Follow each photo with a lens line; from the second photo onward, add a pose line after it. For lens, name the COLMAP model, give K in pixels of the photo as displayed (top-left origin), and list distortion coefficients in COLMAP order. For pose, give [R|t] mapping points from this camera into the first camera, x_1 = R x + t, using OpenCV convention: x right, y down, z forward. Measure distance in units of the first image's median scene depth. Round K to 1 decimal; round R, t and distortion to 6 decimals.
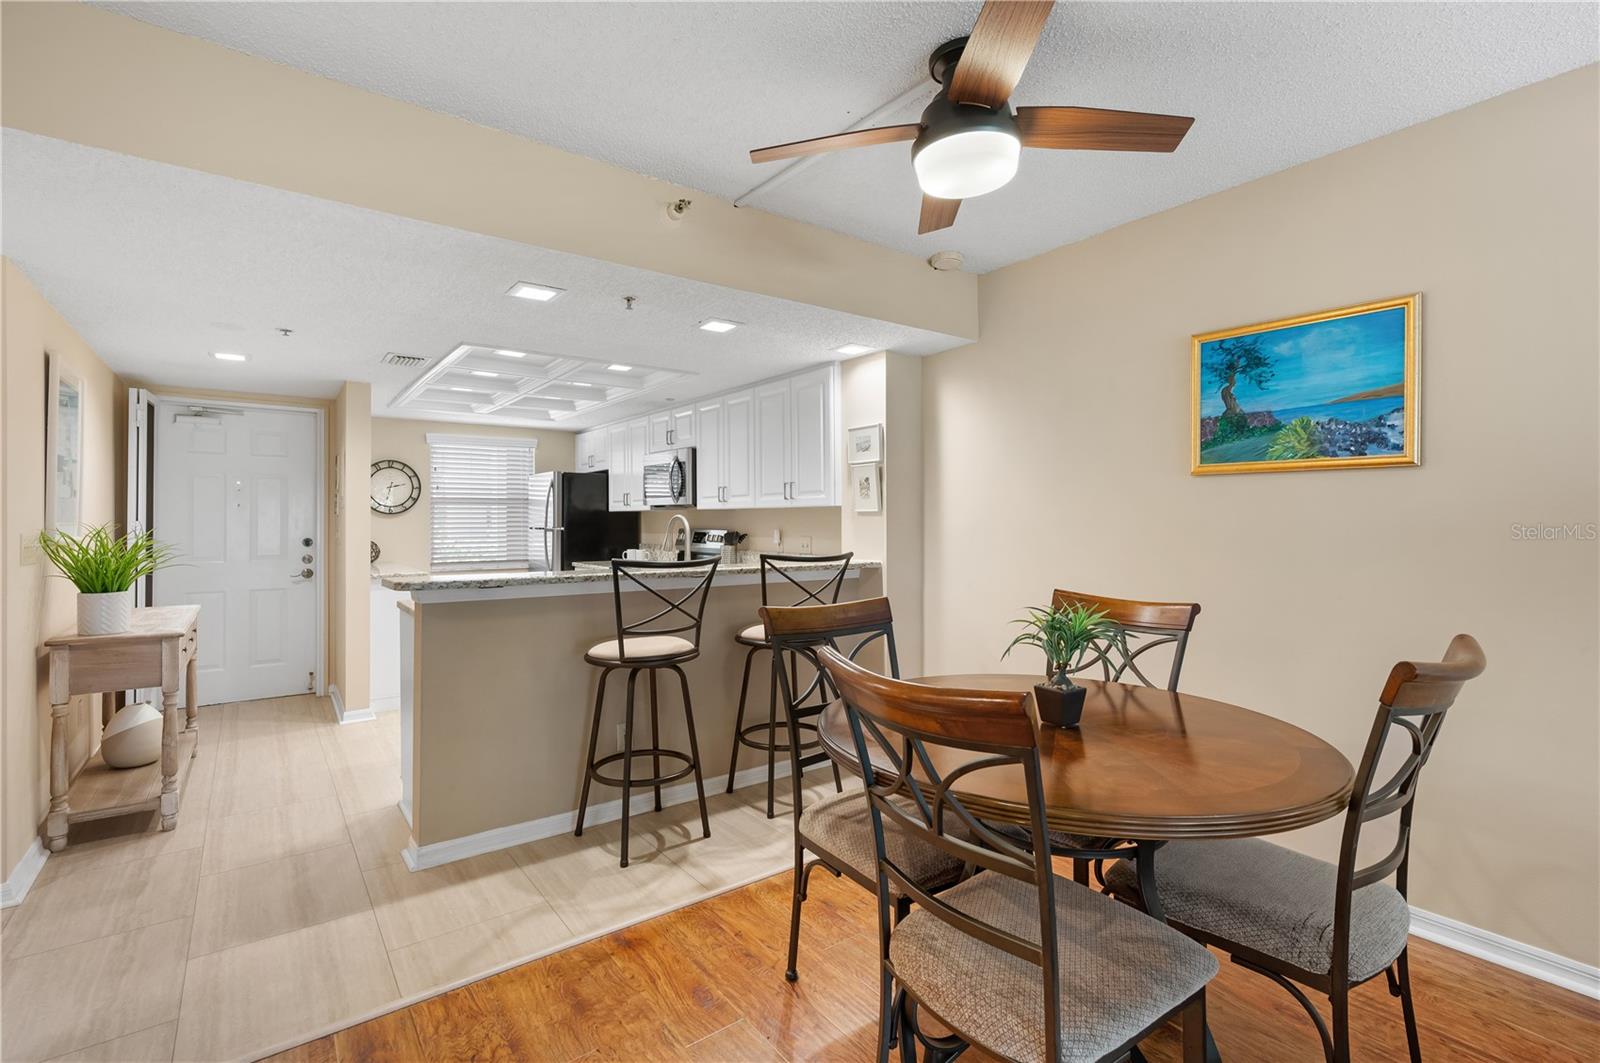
lens RADIAL K [[720.8, 0, 798.4], [0, 720.8, 514.6], [0, 0, 1]] dist [0.000853, 0.000026]
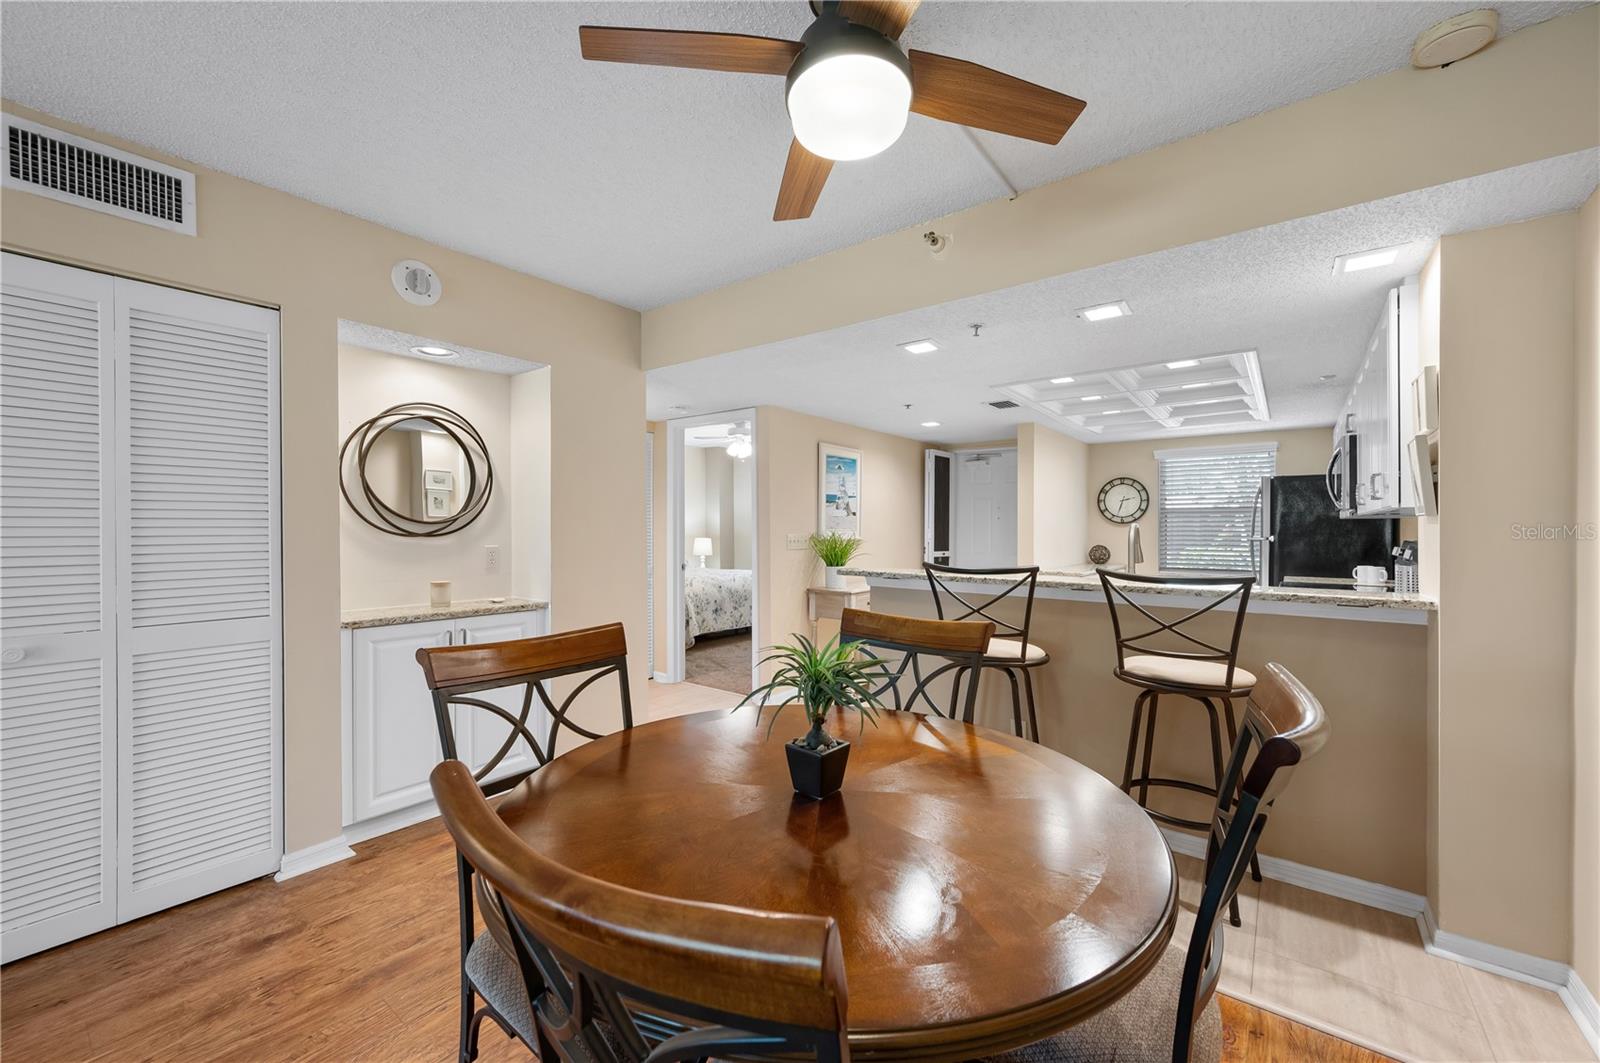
lens RADIAL K [[638.2, 0, 789.6], [0, 638.2, 531.8], [0, 0, 1]] dist [0.001110, -0.000110]
pose [[0.257816, 0.007330, -0.966166, 0.416964], [0.003159, 0.999959, 0.008429, 0.002394], [0.966189, -0.005225, 0.257782, 0.313664]]
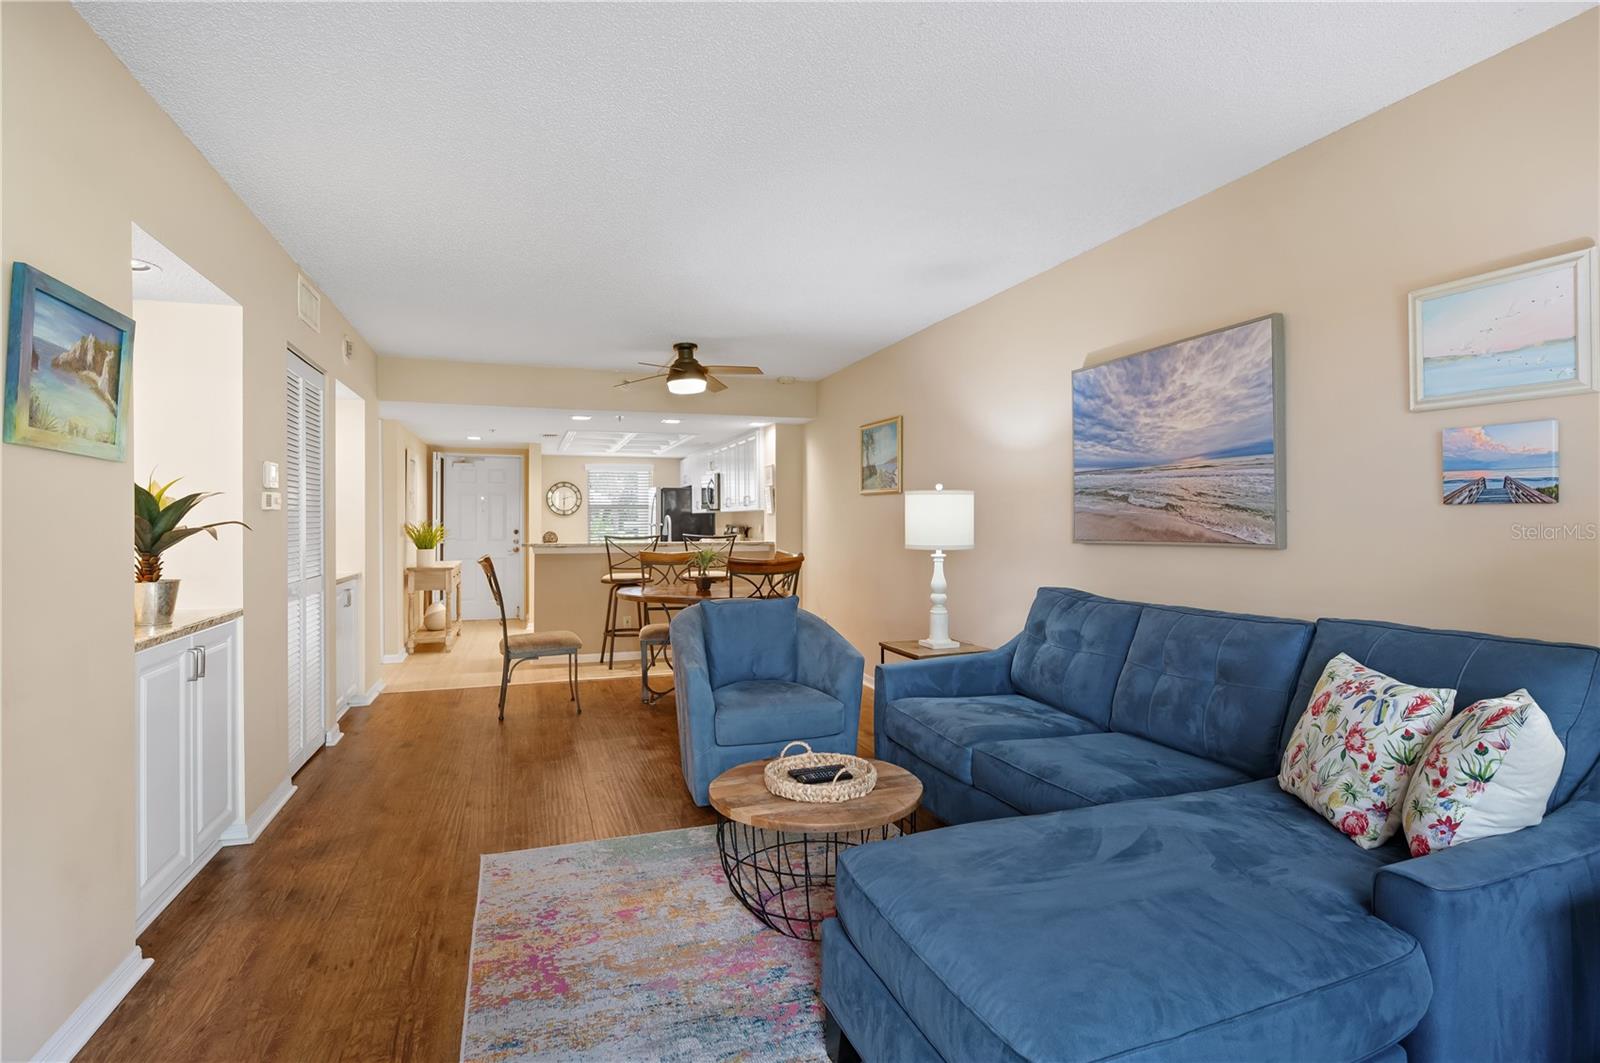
lens RADIAL K [[789.4, 0, 795.8], [0, 789.4, 517.3], [0, 0, 1]] dist [-0.002707, -0.000261]
pose [[0.951290, -0.001629, -0.308292, 0.668464], [0.002494, 0.999994, 0.002410, 0.000889], [0.308287, -0.003061, 0.951289, -0.733115]]
